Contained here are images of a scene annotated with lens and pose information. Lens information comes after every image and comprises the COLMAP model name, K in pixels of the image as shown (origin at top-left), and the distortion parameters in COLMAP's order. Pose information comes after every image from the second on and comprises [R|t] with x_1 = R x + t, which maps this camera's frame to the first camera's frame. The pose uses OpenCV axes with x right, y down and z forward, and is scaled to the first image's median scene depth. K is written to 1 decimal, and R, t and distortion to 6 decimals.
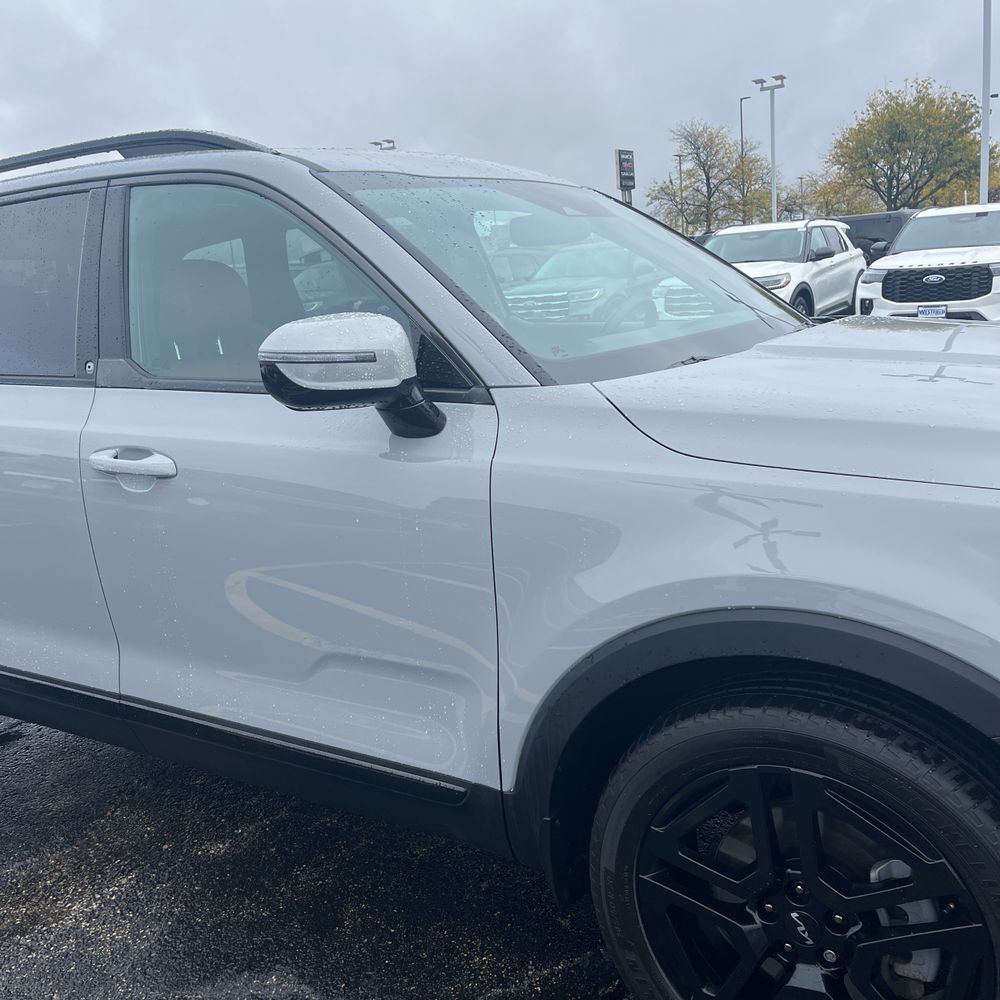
lens RADIAL K [[1012.6, 0, 497.1], [0, 1012.6, 506.7], [0, 0, 1]] dist [0.025033, 0.000000]
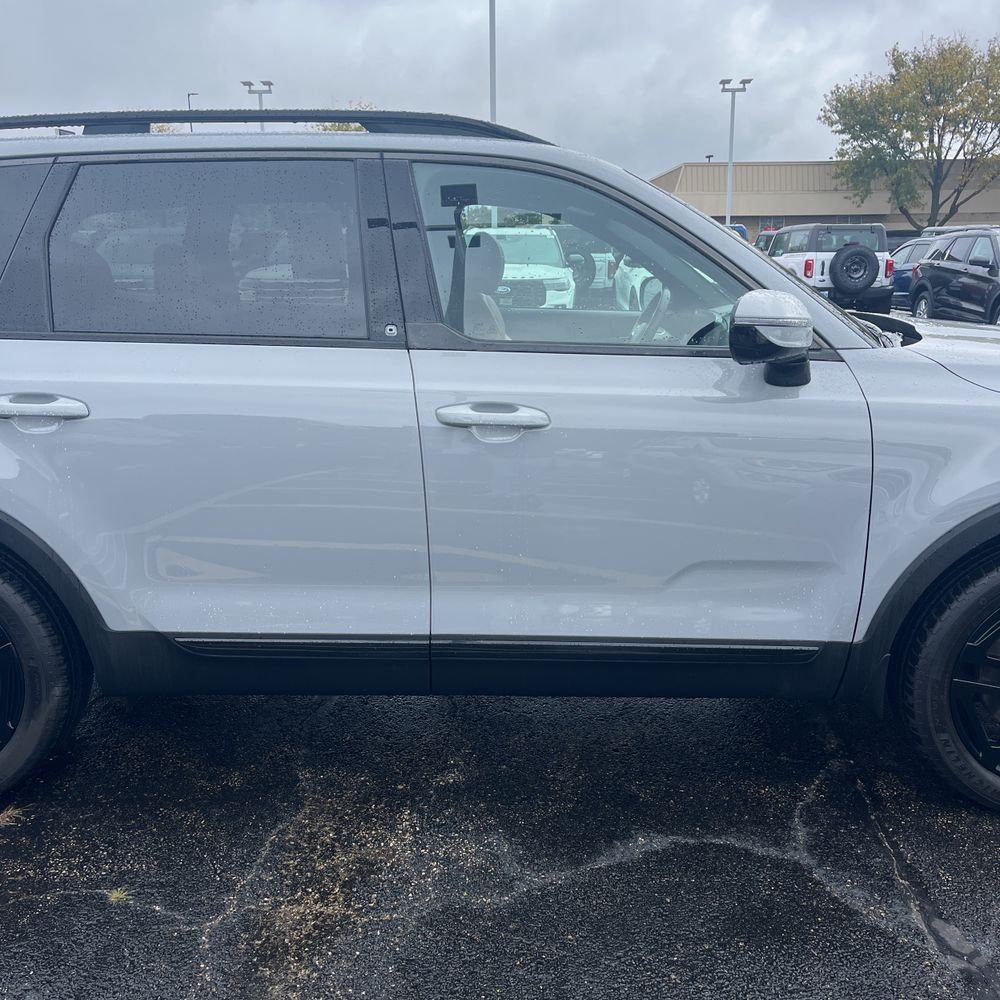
lens RADIAL K [[1012.6, 0, 501.8], [0, 1012.6, 510.9], [0, 0, 1]] dist [0.025033, 0.000000]
pose [[0.860464, -0.058394, 0.506154, -0.846903], [0.056833, 0.998211, 0.018546, 0.037634], [-0.506332, 0.012808, 0.862243, 0.035439]]
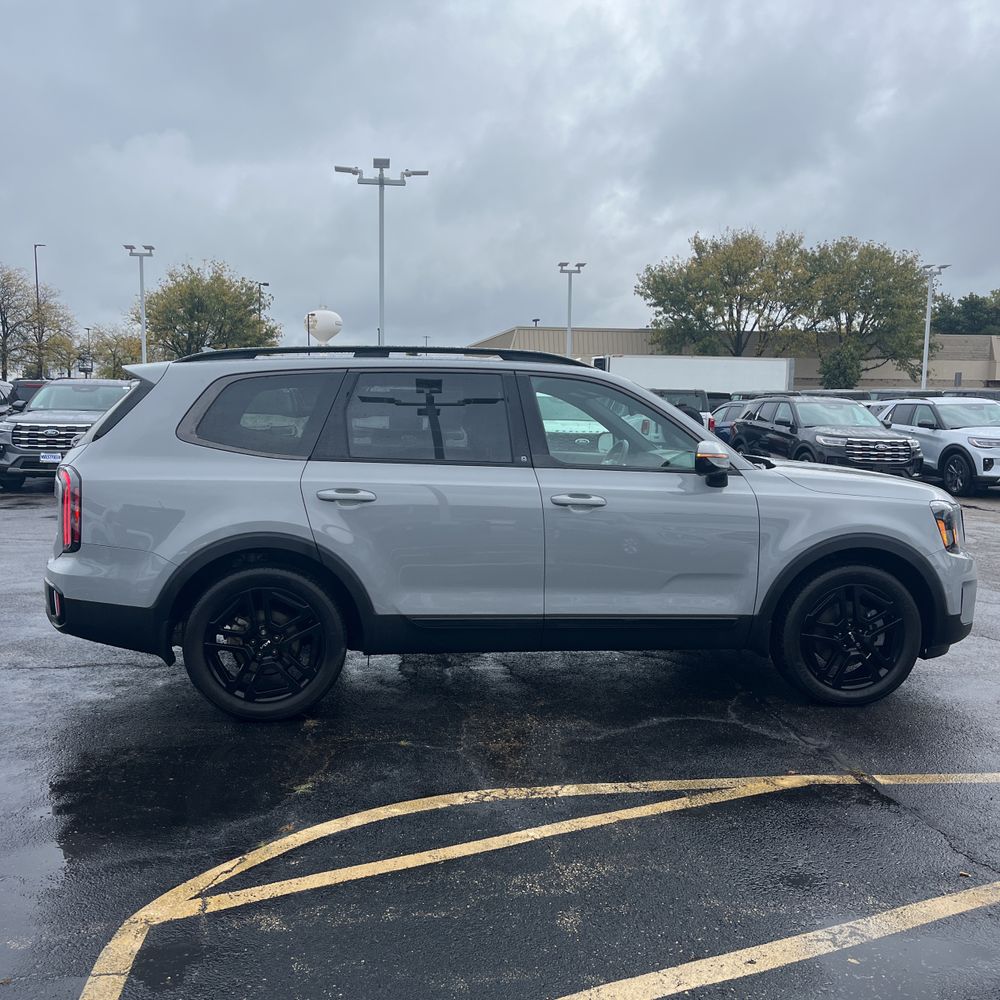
lens RADIAL K [[1012.6, 0, 489.0], [0, 1012.6, 508.3], [0, 0, 1]] dist [0.025033, 0.000000]
pose [[0.772636, 0.018901, 0.634568, -1.781378], [0.071583, 0.990588, -0.116664, 0.203804], [-0.630800, 0.135563, 0.764011, -0.535813]]
